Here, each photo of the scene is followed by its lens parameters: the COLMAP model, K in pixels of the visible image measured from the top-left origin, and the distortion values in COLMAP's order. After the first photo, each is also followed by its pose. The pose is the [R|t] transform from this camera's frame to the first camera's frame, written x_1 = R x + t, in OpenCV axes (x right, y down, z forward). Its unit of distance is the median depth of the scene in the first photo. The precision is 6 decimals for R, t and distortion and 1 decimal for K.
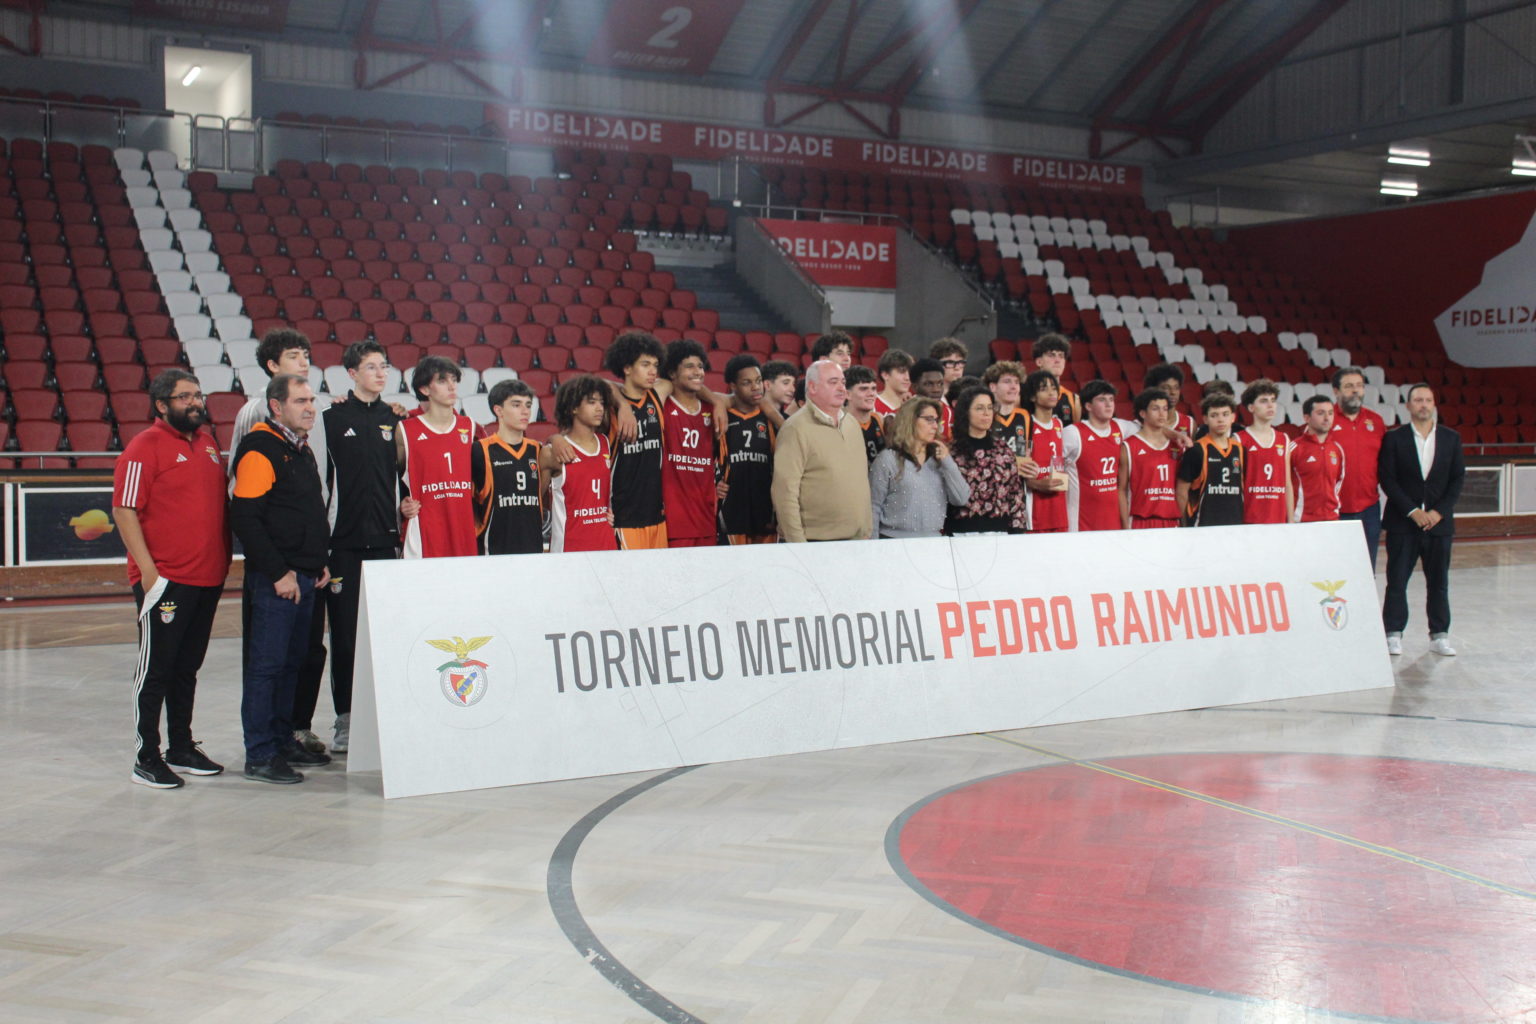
lens RADIAL K [[1746.8, 0, 771.7], [0, 1746.8, 496.9], [0, 0, 1]] dist [-0.050208, 0.000000]
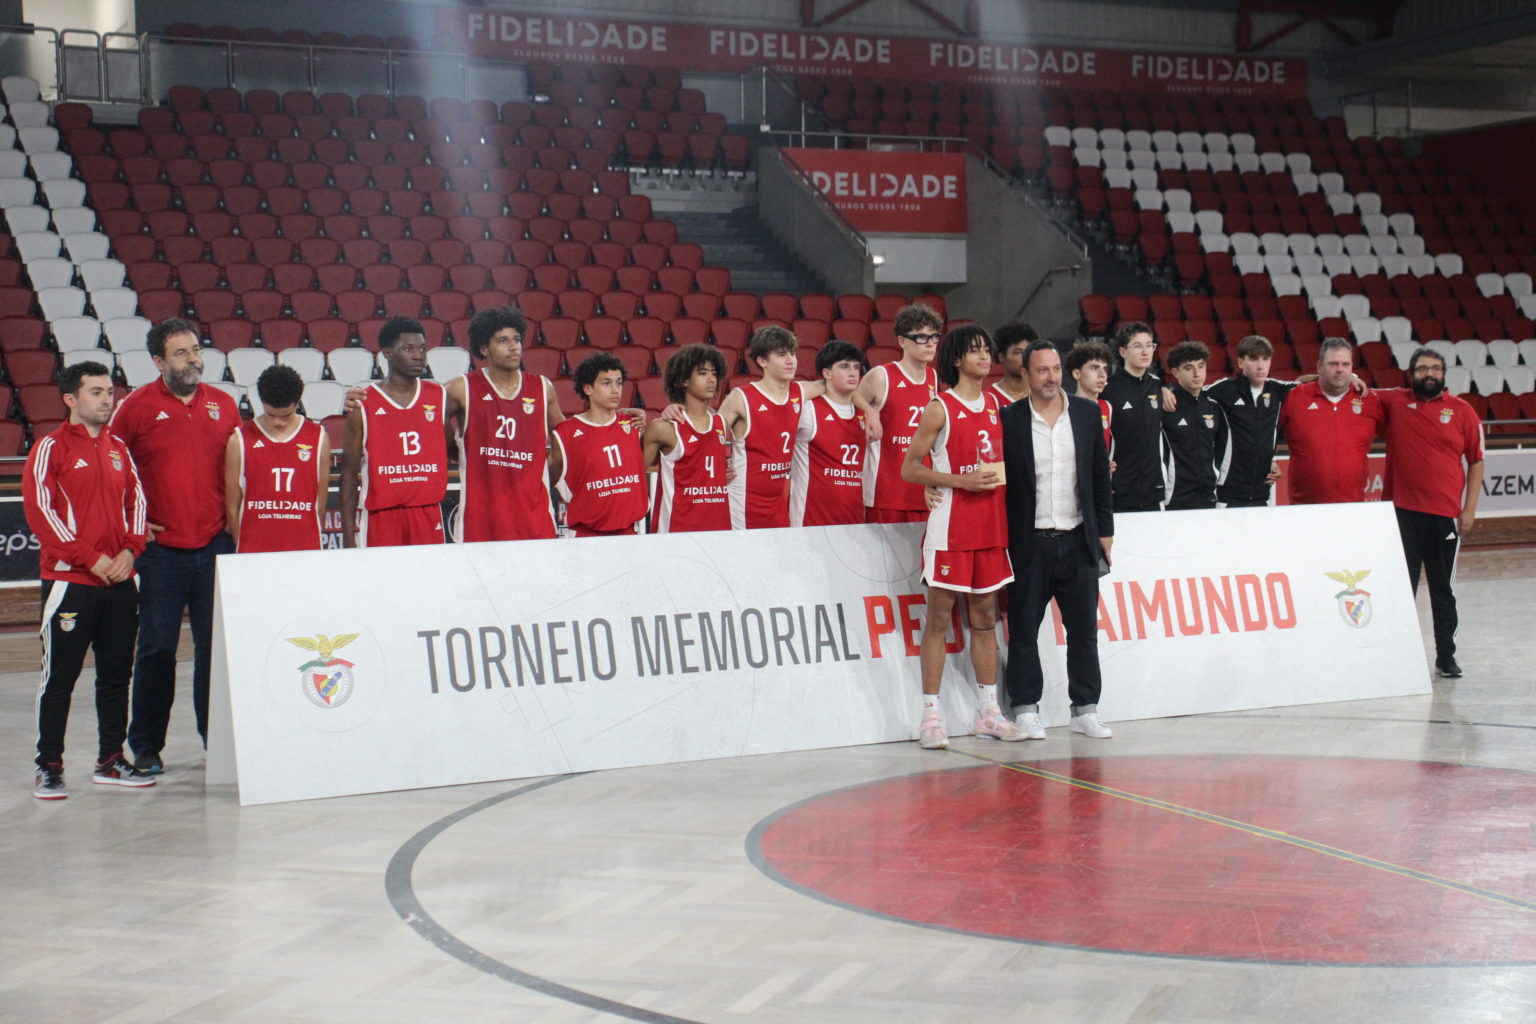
lens RADIAL K [[2476.6, 0, 809.3], [0, 2476.6, 517.4], [0, 0, 1]] dist [0.126049, 0.000000]
pose [[0.998712, -0.019802, -0.046720, 0.054977], [0.019739, 0.999804, -0.001793, 0.009185], [0.046747, 0.000869, 0.998906, -0.123414]]
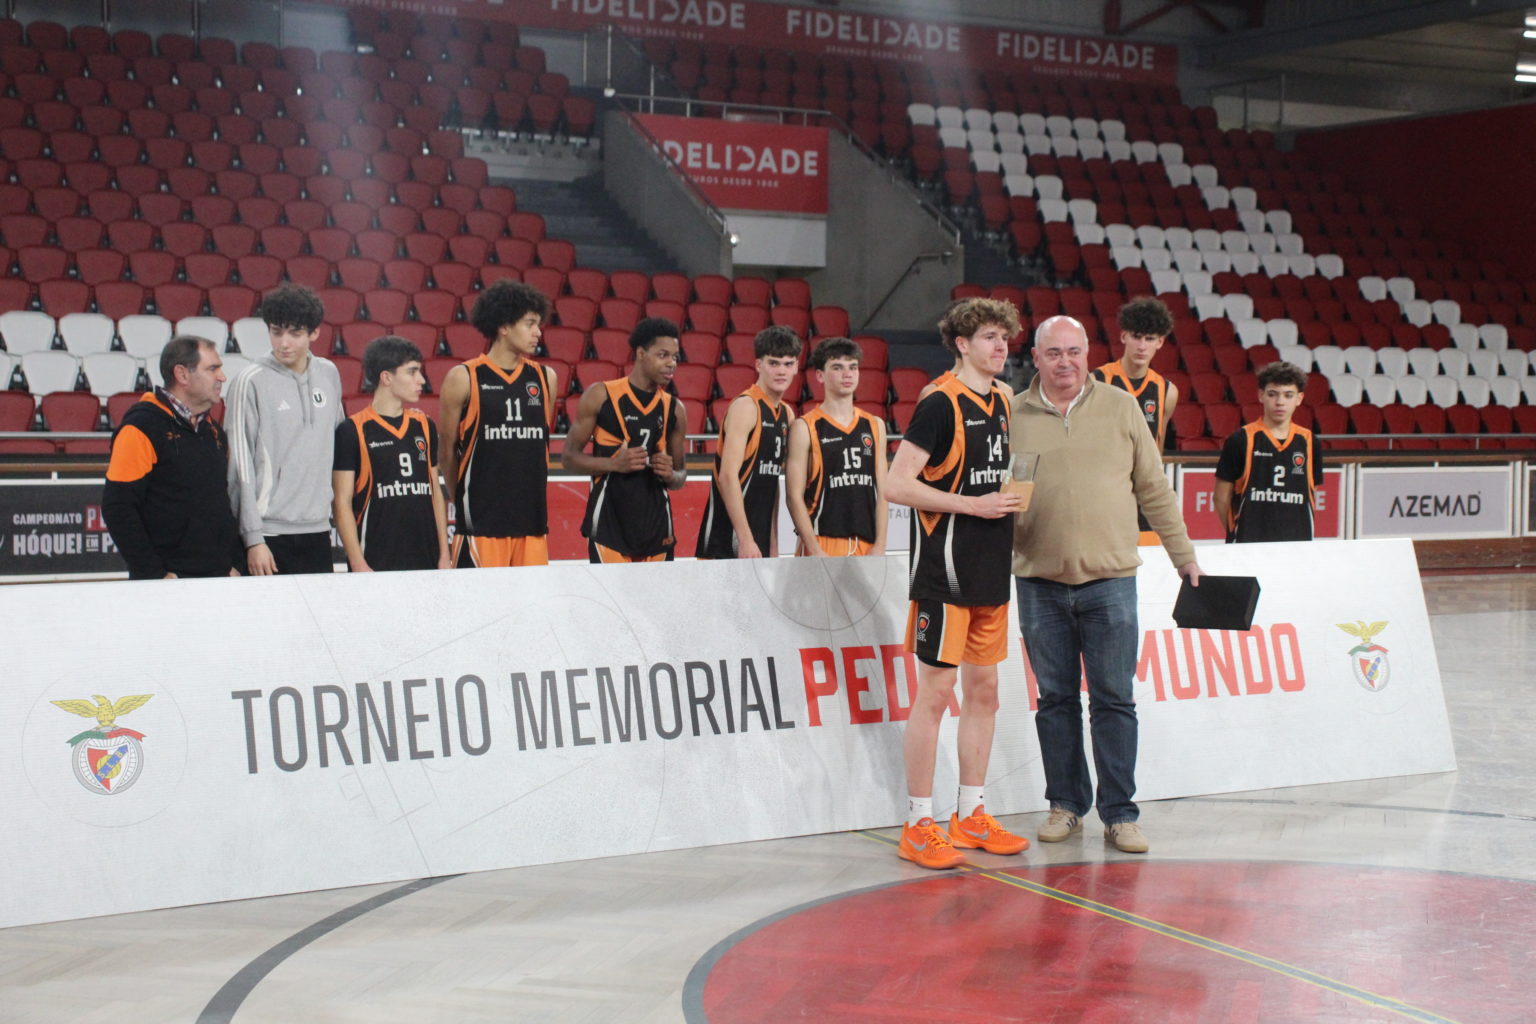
lens RADIAL K [[2403.7, 0, 782.0], [0, 2403.7, 500.9], [0, 0, 1]] dist [0.136417, 0.000000]
pose [[0.999493, 0.006220, 0.031229, 0.024080], [-0.006216, 0.999981, -0.000245, -0.000035], [-0.031230, 0.000050, 0.999512, 0.002585]]
